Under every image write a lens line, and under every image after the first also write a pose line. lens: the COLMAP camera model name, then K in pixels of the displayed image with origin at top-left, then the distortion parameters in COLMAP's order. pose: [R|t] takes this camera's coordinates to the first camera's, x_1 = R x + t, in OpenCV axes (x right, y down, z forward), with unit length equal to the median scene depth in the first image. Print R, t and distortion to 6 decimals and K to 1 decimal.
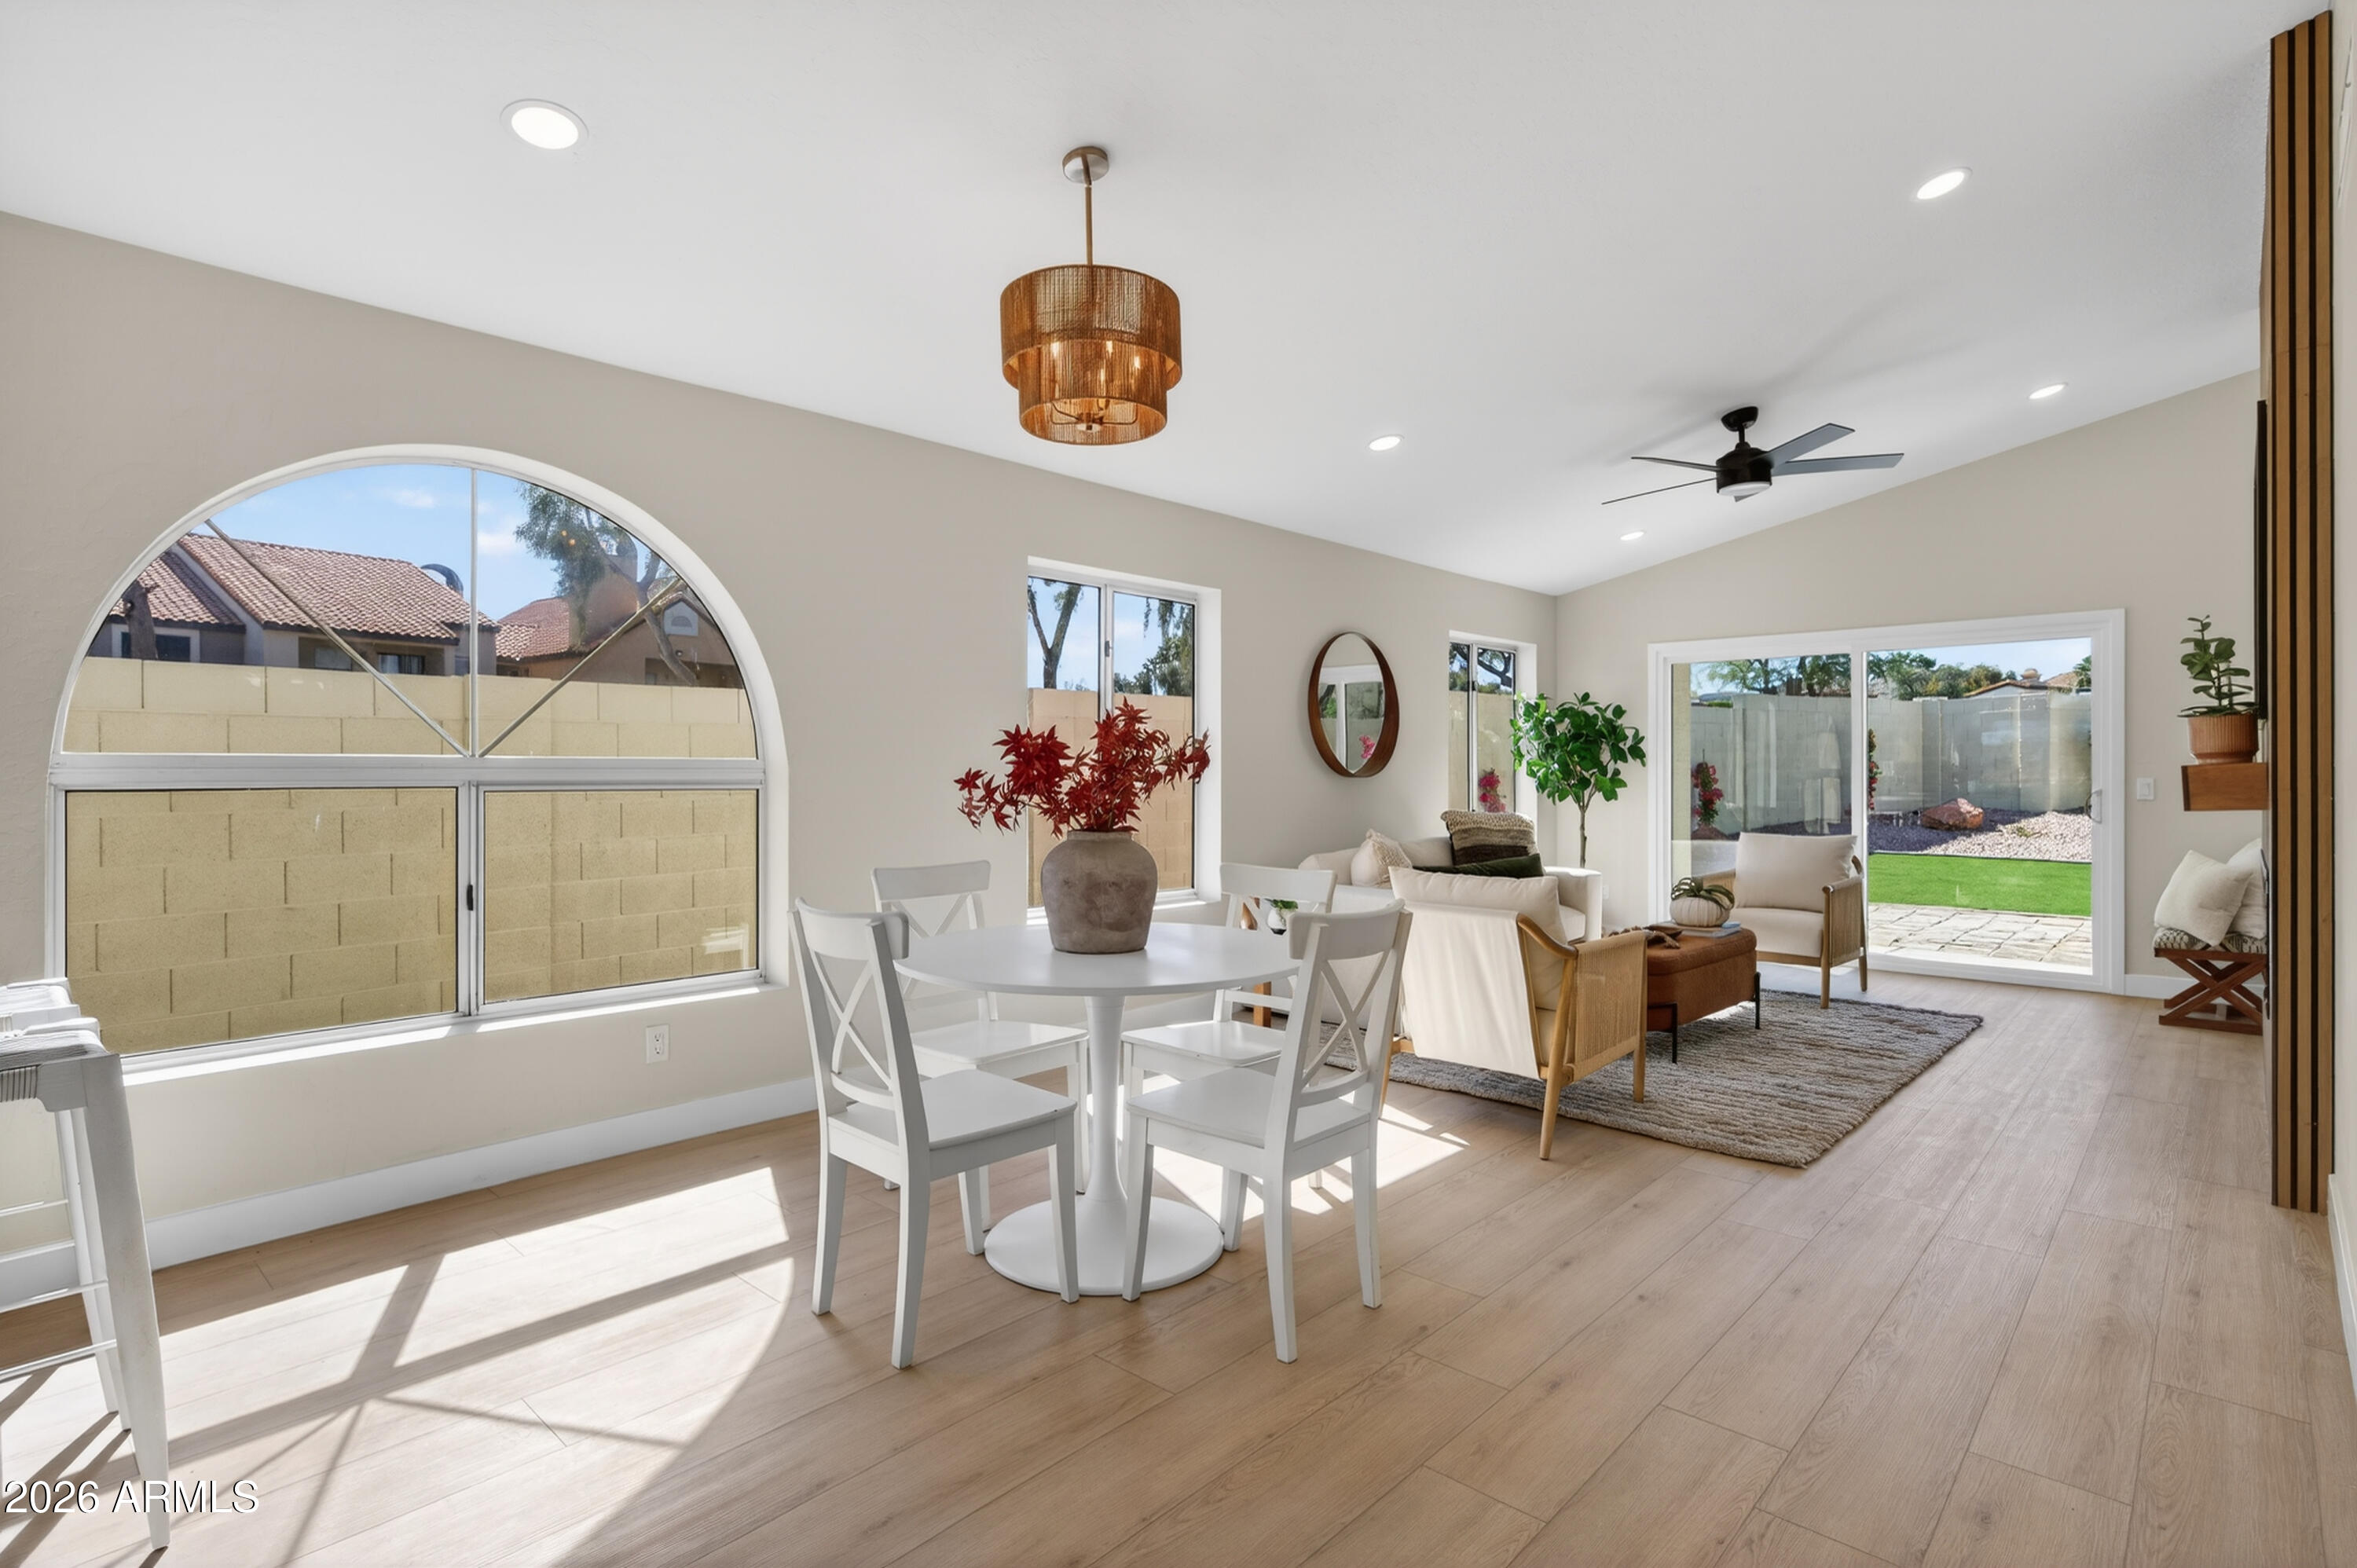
lens RADIAL K [[1100.8, 0, 1175.1], [0, 1100.8, 779.7], [0, 0, 1]] dist [-0.015562, -0.000684]
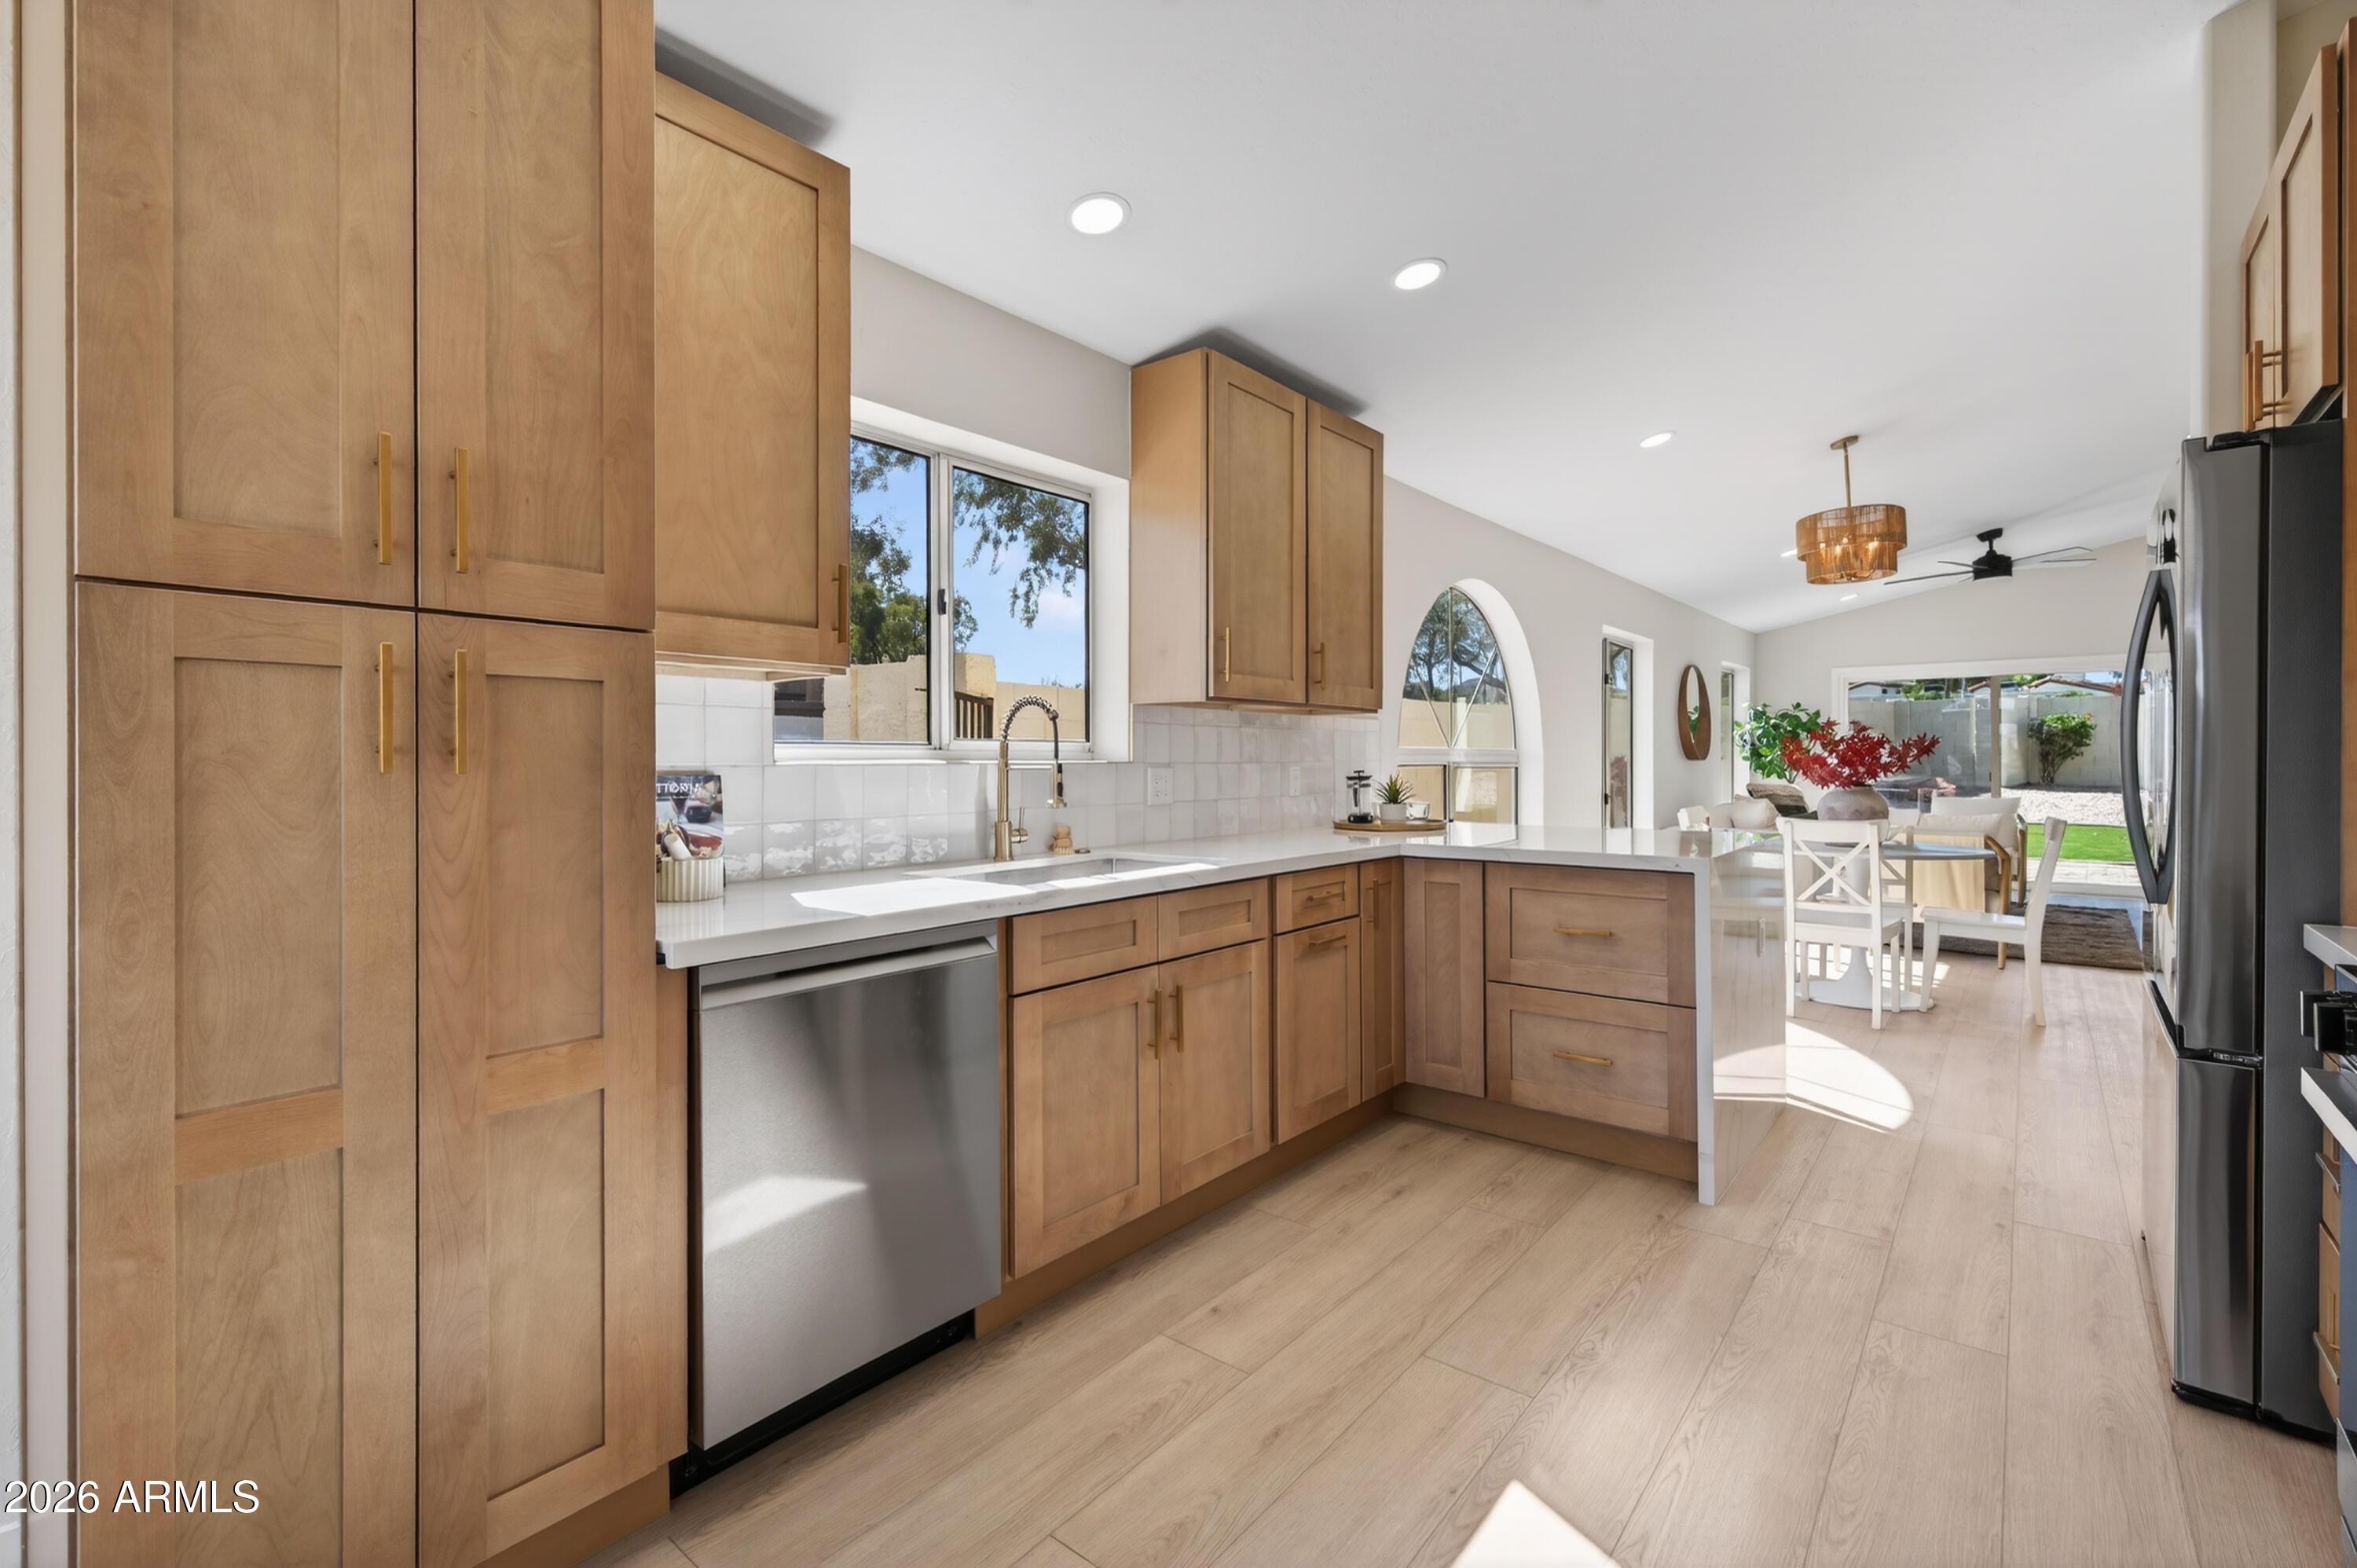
lens RADIAL K [[1045.8, 0, 1188.3], [0, 1045.8, 764.5], [0, 0, 1]] dist [0.012018, -0.000202]
pose [[0.994931, -0.003643, 0.100496, -0.695027], [0.004130, 0.999981, -0.004638, 0.006165], [-0.100477, 0.005030, 0.994927, -0.356916]]
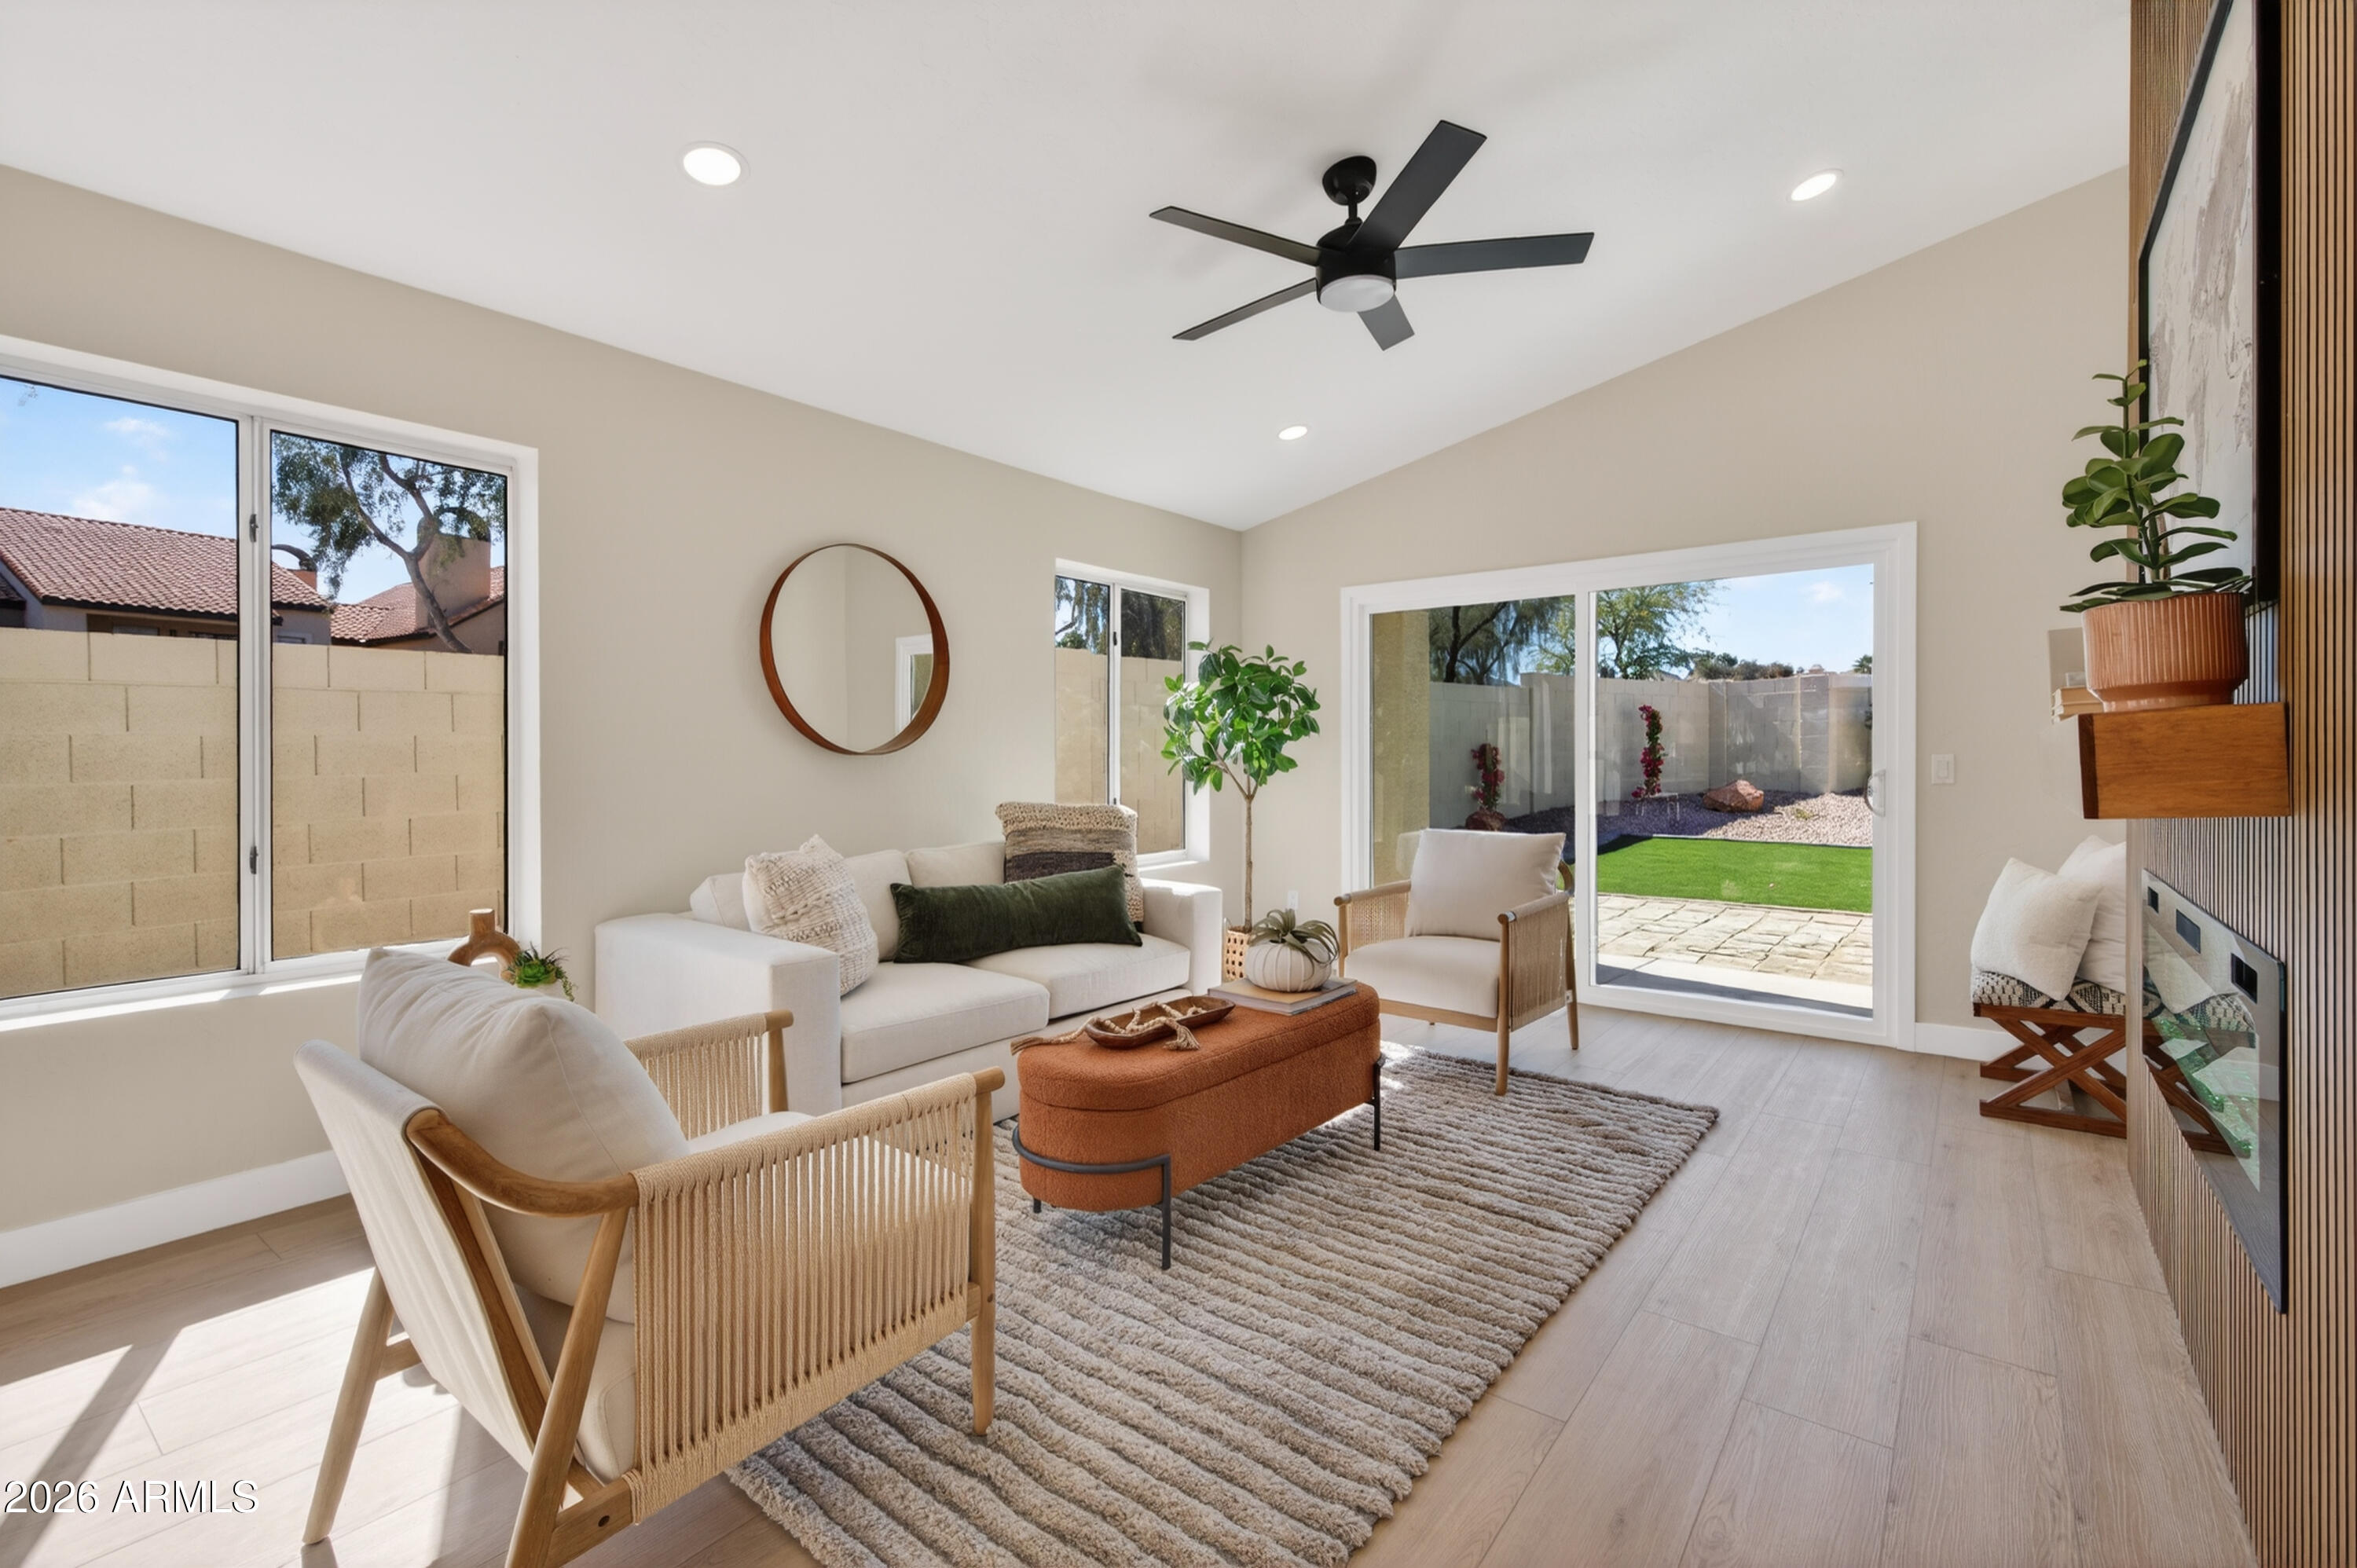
lens RADIAL K [[1045.8, 0, 1160.0], [0, 1045.8, 778.0], [0, 0, 1]] dist [0.012018, -0.000202]
pose [[0.994259, -0.005476, 0.106857, 0.283115], [0.004099, 0.999906, 0.013105, 0.003683], [-0.106919, -0.012592, 0.994188, 0.340279]]
